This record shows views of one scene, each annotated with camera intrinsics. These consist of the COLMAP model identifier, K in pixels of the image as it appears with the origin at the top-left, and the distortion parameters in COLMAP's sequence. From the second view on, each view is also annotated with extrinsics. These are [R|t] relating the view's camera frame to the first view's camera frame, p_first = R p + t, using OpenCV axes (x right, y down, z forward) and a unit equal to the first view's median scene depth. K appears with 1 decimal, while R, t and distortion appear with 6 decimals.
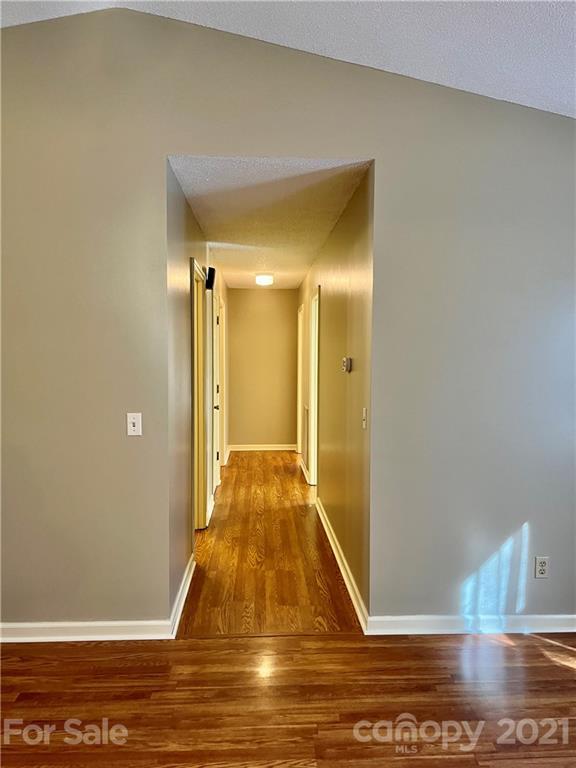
lens RADIAL K [[579.1, 0, 288.6], [0, 579.1, 384.6], [0, 0, 1]] dist [0.060125, -0.074662]
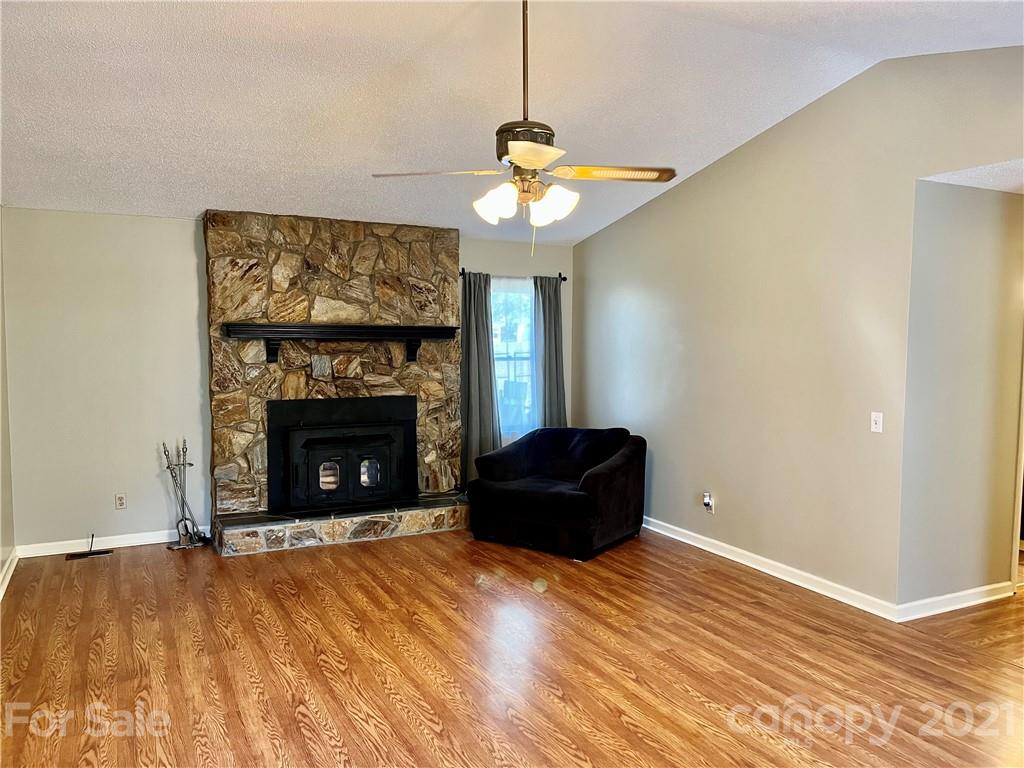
lens RADIAL K [[772.1, 0, 521.1], [0, 772.1, 388.2], [0, 0, 1]] dist [0.060125, -0.074662]
pose [[0.410465, 0.059436, -0.909937, 0.826175], [-0.052106, 0.997772, 0.041669, -0.025103], [0.910386, 0.030309, 0.412648, -0.255268]]
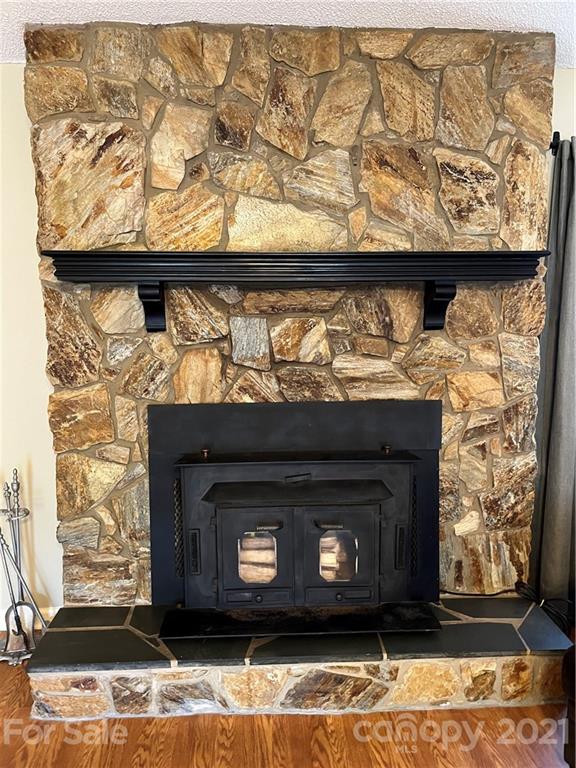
lens RADIAL K [[579.1, 0, 282.6], [0, 579.1, 385.6], [0, 0, 1]] dist [0.060125, -0.074662]
pose [[-0.005071, 0.138356, -0.990370, -0.511572], [-0.046752, 0.989267, 0.138441, -0.018357], [0.998894, 0.047004, 0.001451, 0.163162]]
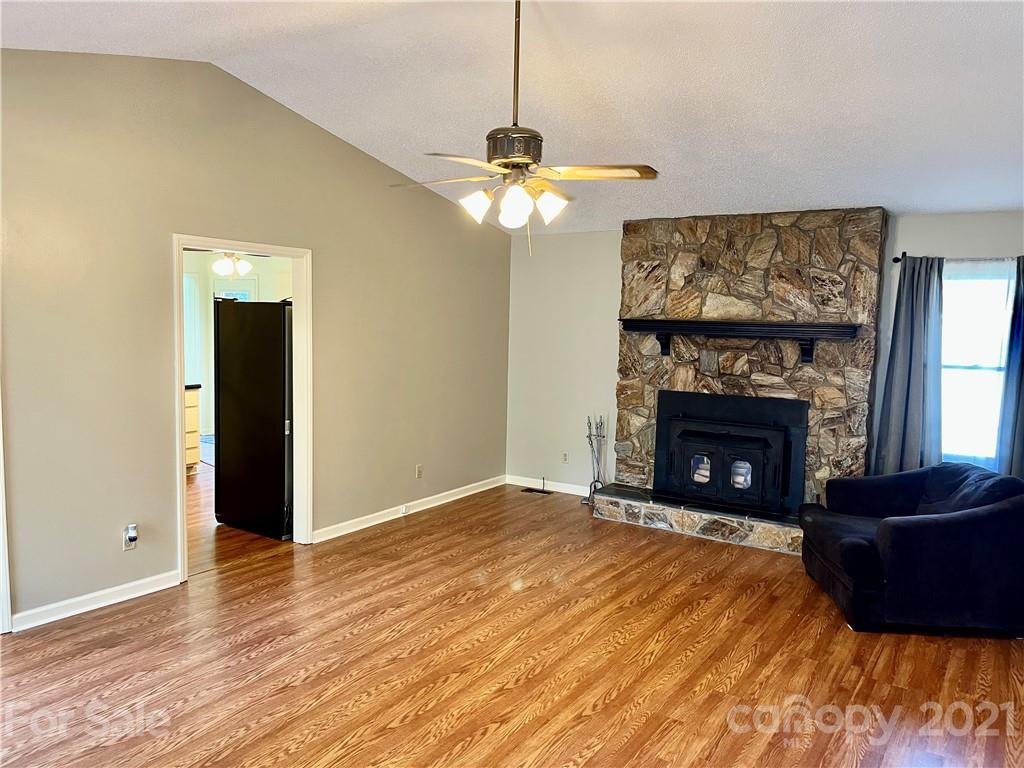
lens RADIAL K [[772.1, 0, 506.5], [0, 772.1, 388.5], [0, 0, 1]] dist [0.060125, -0.074662]
pose [[-0.593713, 0.057111, -0.802648, 0.742531], [-0.068505, 0.990270, 0.121134, -0.116021], [0.801756, 0.126904, -0.584023, 0.925354]]
